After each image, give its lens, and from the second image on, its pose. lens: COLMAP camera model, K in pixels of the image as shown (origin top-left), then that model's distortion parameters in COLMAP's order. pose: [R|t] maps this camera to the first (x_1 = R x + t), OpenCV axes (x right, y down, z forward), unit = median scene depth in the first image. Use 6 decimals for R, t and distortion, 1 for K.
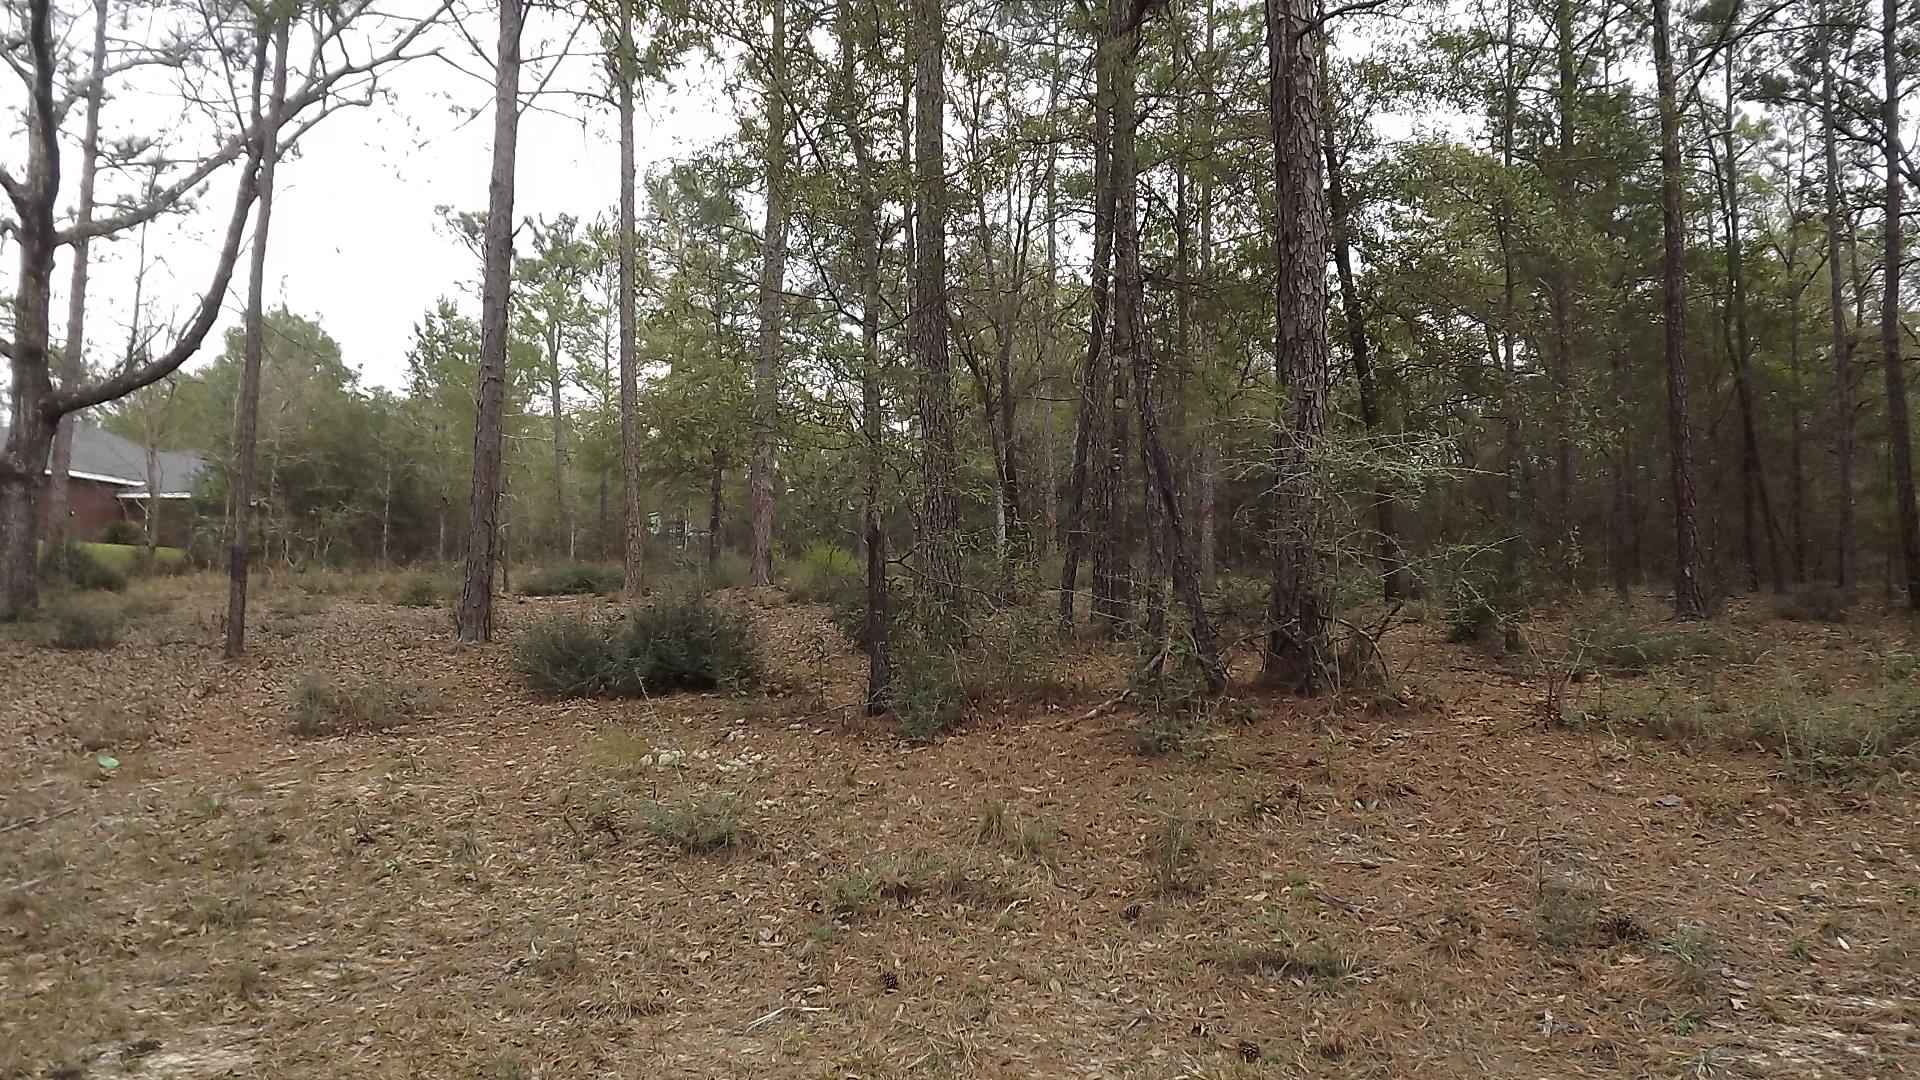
lens RADIAL K [[1471.9, 0, 960.0], [0, 1471.9, 540.0], [0, 0, 1]] dist [-0.054615, 0.027627]
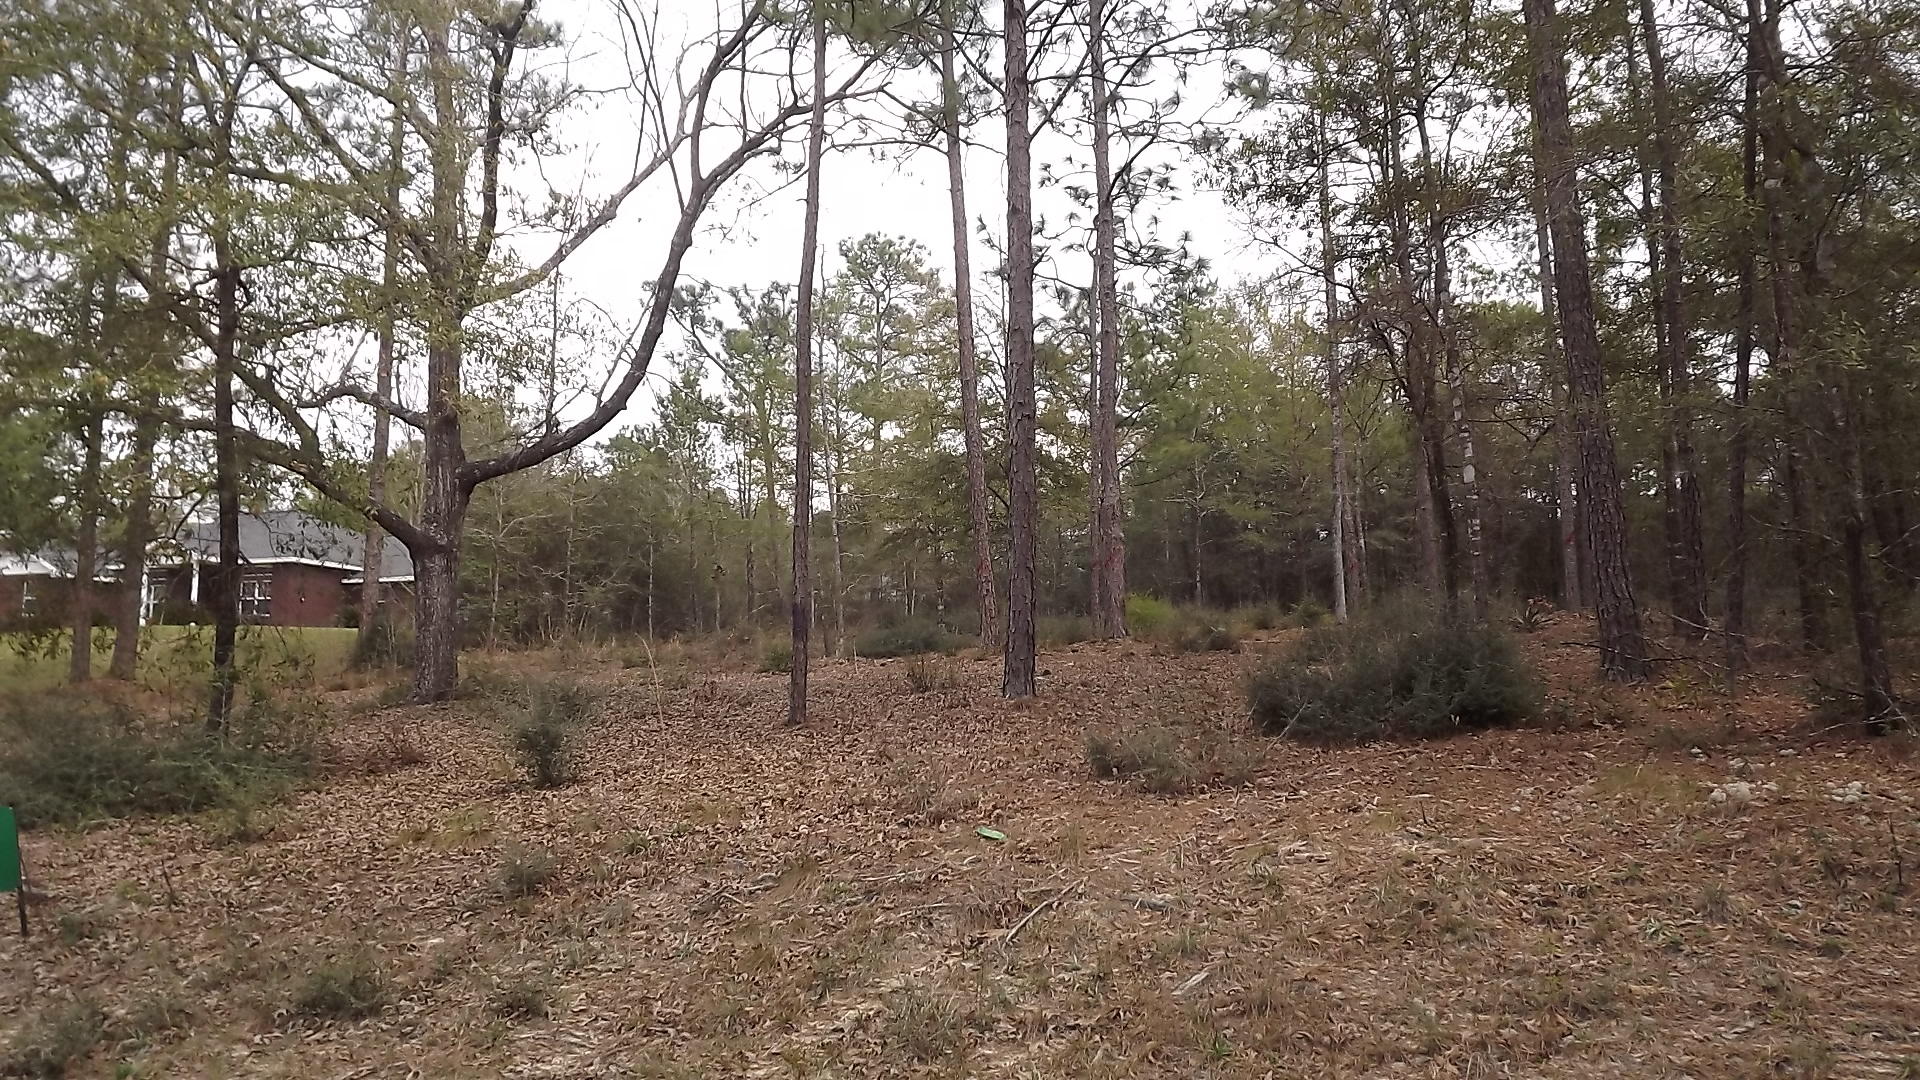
lens RADIAL K [[1471.9, 0, 960.0], [0, 1471.9, 540.0], [0, 0, 1]] dist [-0.054615, 0.027627]
pose [[0.996566, -0.041370, -0.071722, -0.142293], [0.038211, 0.998262, -0.044875, 0.004607], [0.073454, 0.041981, 0.996415, 0.029488]]
